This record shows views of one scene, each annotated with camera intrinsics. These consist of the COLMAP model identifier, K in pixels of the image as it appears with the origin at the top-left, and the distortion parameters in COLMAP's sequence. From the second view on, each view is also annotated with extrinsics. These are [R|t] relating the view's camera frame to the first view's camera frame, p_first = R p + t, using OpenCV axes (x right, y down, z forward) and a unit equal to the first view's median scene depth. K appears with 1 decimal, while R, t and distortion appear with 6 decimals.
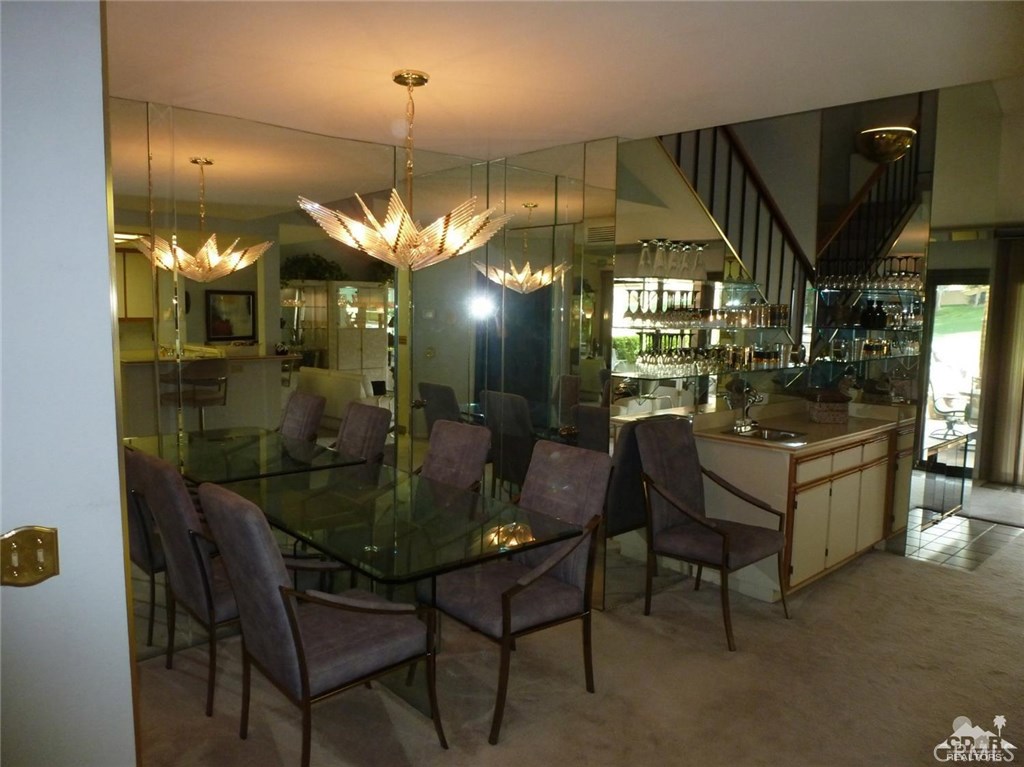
lens RADIAL K [[737.4, 0, 515.4], [0, 737.4, 385.3], [0, 0, 1]] dist [-0.055032, 0.017047]
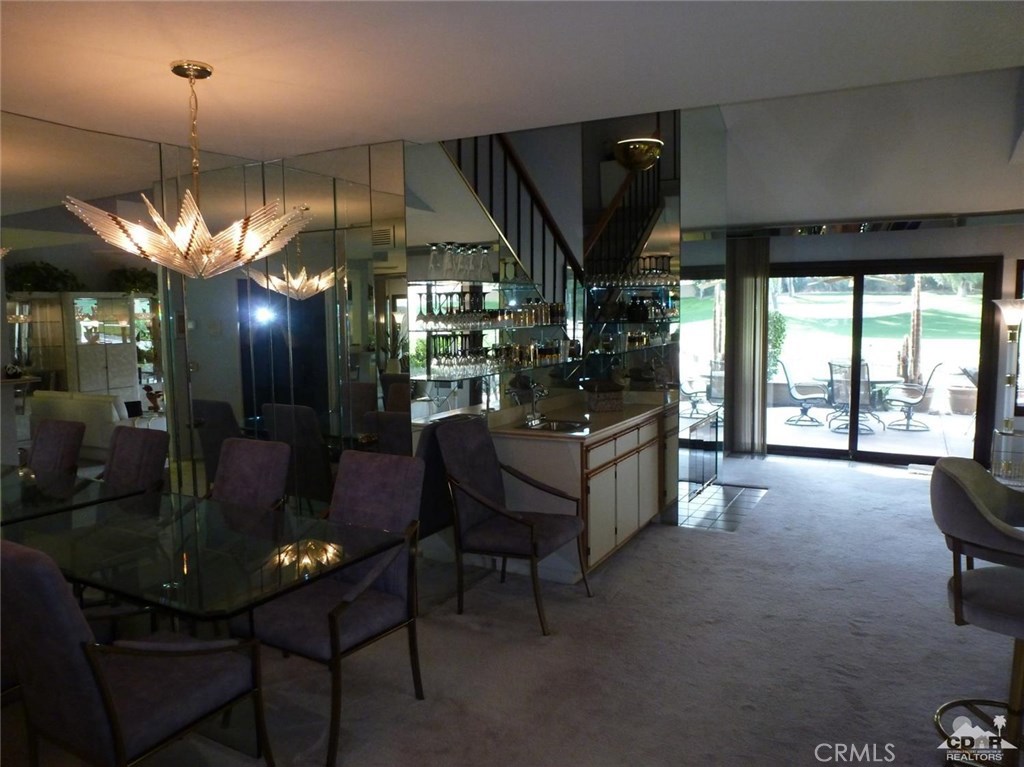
lens RADIAL K [[737.3, 0, 512.0], [0, 737.3, 383.5], [0, 0, 1]] dist [-0.053000, 0.001437]
pose [[0.948303, -0.062146, 0.311221, -0.044093], [0.064118, 0.997935, 0.003902, -0.002335], [-0.310821, 0.016255, 0.950329, 0.009727]]
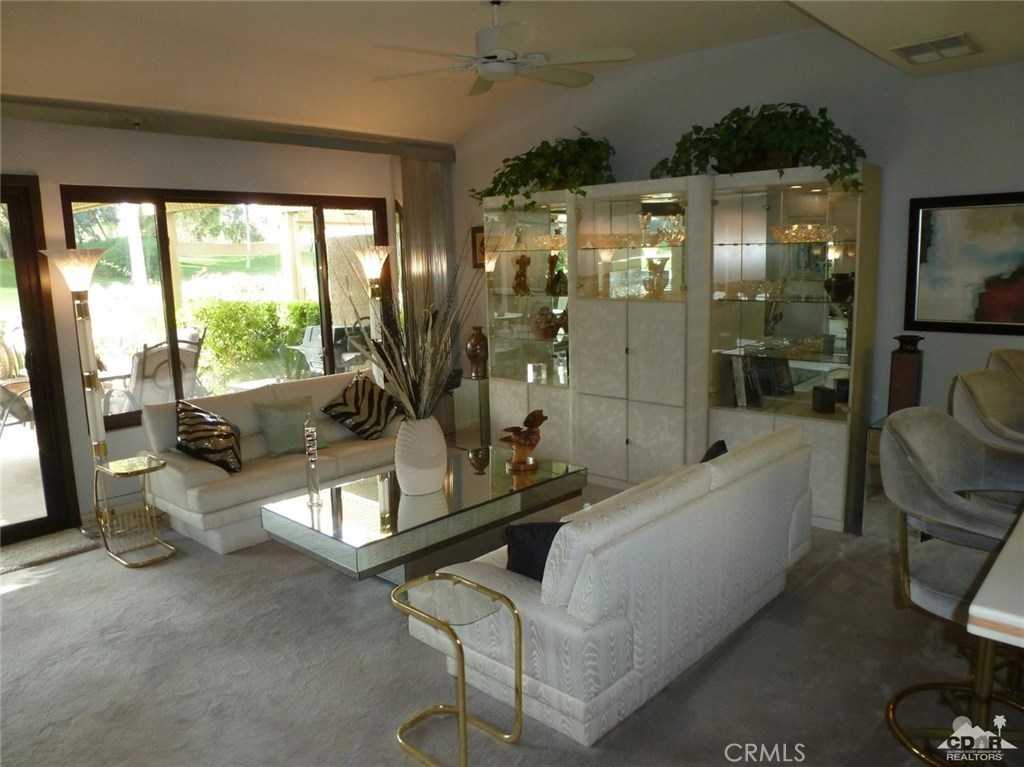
lens RADIAL K [[737.3, 0, 512.0], [0, 737.3, 383.5], [0, 0, 1]] dist [-0.053000, 0.001437]
pose [[-0.085180, -0.185318, 0.978980, 0.472271], [0.127594, 0.972432, 0.195181, -0.048712], [-0.988162, 0.141537, -0.059187, 0.661046]]
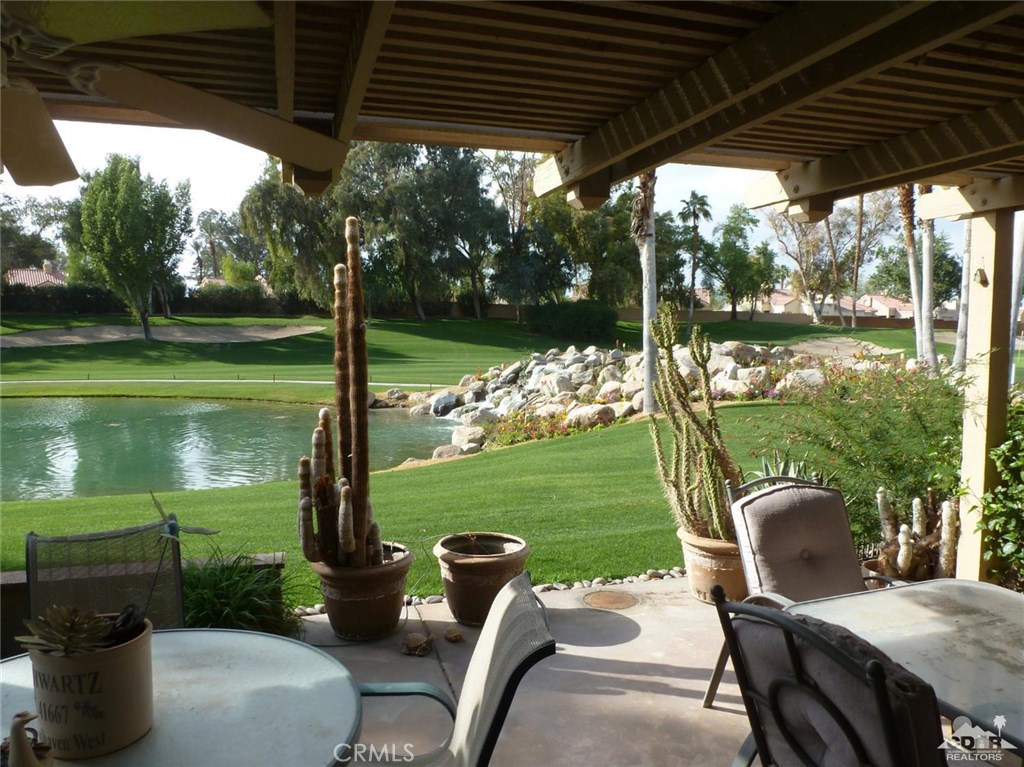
lens RADIAL K [[737.4, 0, 515.4], [0, 737.4, 385.3], [0, 0, 1]] dist [-0.055032, 0.017047]
pose [[0.441805, -0.084521, 0.893121, 1.583124], [0.102047, 0.993825, 0.043571, -0.125966], [-0.891288, 0.071891, 0.447702, 1.579234]]
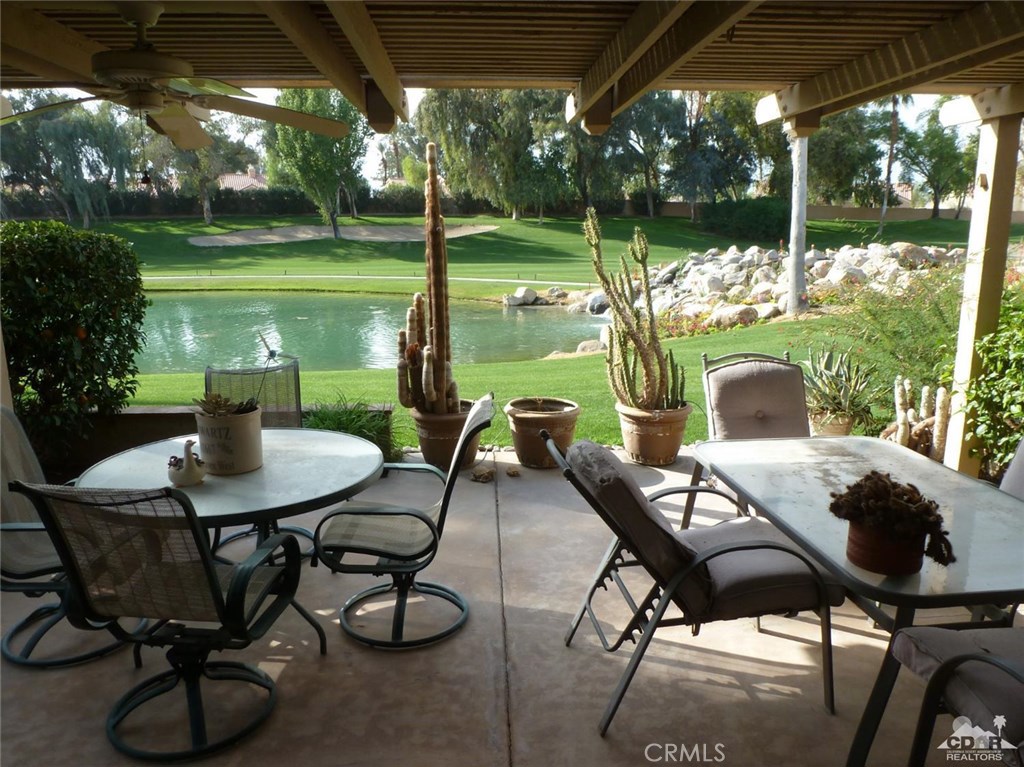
lens RADIAL K [[737.4, 0, 515.4], [0, 737.4, 385.3], [0, 0, 1]] dist [-0.055032, 0.017047]
pose [[0.640484, -0.178764, 0.746876, 1.475390], [0.095299, 0.983514, 0.153680, -0.102294], [-0.762035, -0.027254, 0.646961, 1.302068]]
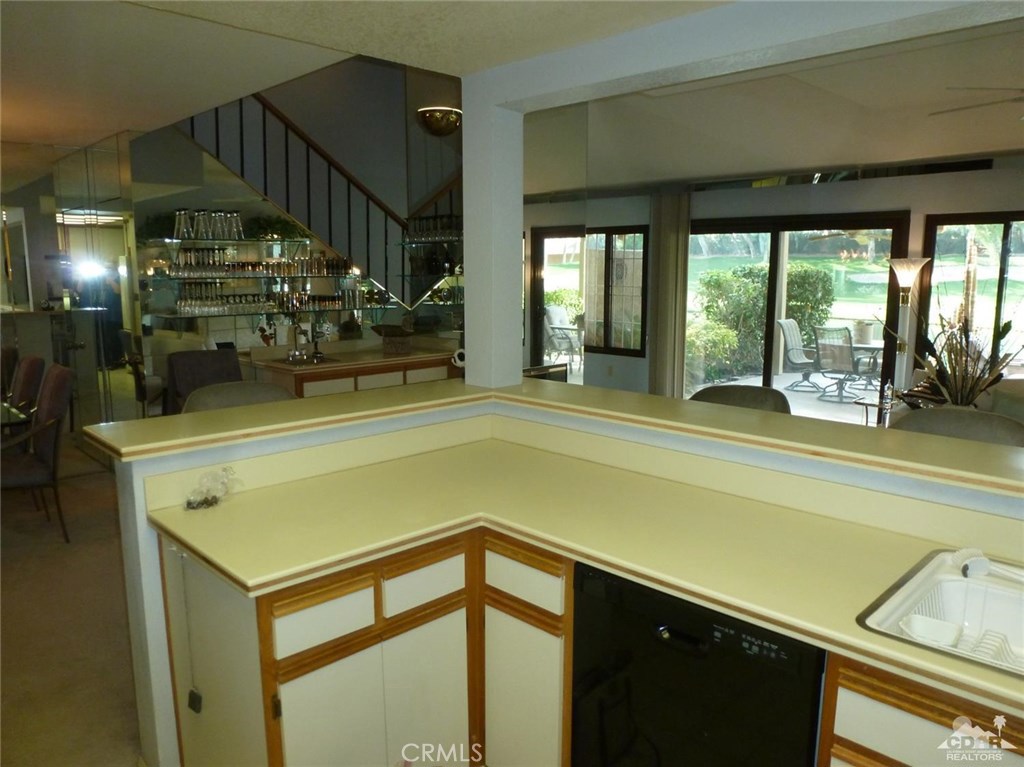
lens RADIAL K [[737.4, 0, 515.4], [0, 737.4, 385.3], [0, 0, 1]] dist [-0.055032, 0.017047]
pose [[0.999193, -0.023690, 0.032436, 0.659319], [0.021951, 0.998355, 0.052965, 0.049152], [-0.033637, -0.052211, 0.998069, -0.268239]]
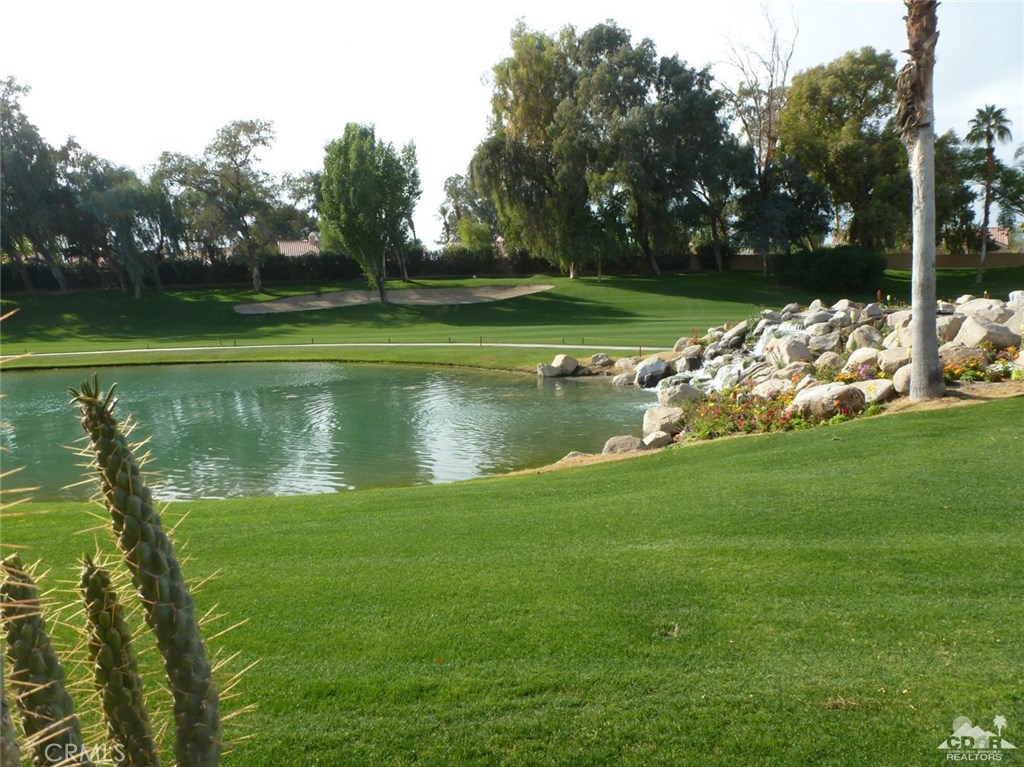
lens RADIAL K [[737.4, 0, 515.4], [0, 737.4, 385.3], [0, 0, 1]] dist [-0.055032, 0.017047]
pose [[0.709936, -0.128399, 0.692463, 2.613663], [0.117139, 0.991072, 0.063674, -0.115273], [-0.694456, 0.035910, 0.718638, 1.859157]]
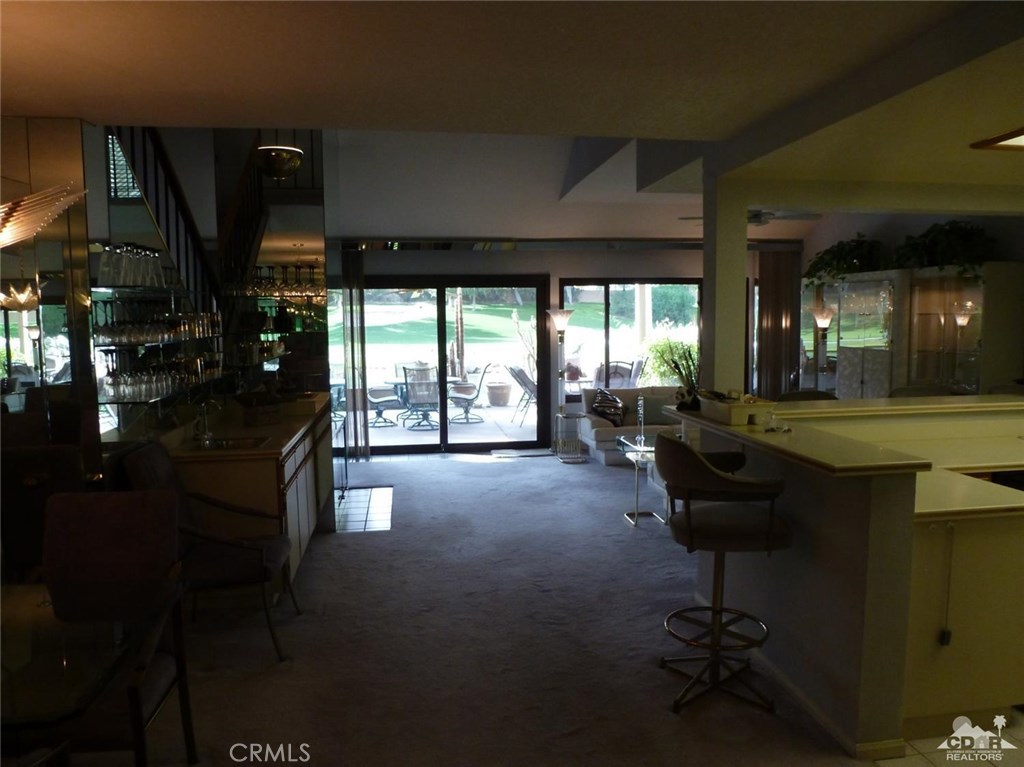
lens RADIAL K [[737.3, 0, 512.0], [0, 737.3, 383.5], [0, 0, 1]] dist [-0.053000, 0.001437]
pose [[0.567547, -0.101967, 0.817003, -0.241331], [0.108256, 0.992928, 0.048722, -0.021748], [-0.816193, 0.060793, 0.574572, 0.122607]]
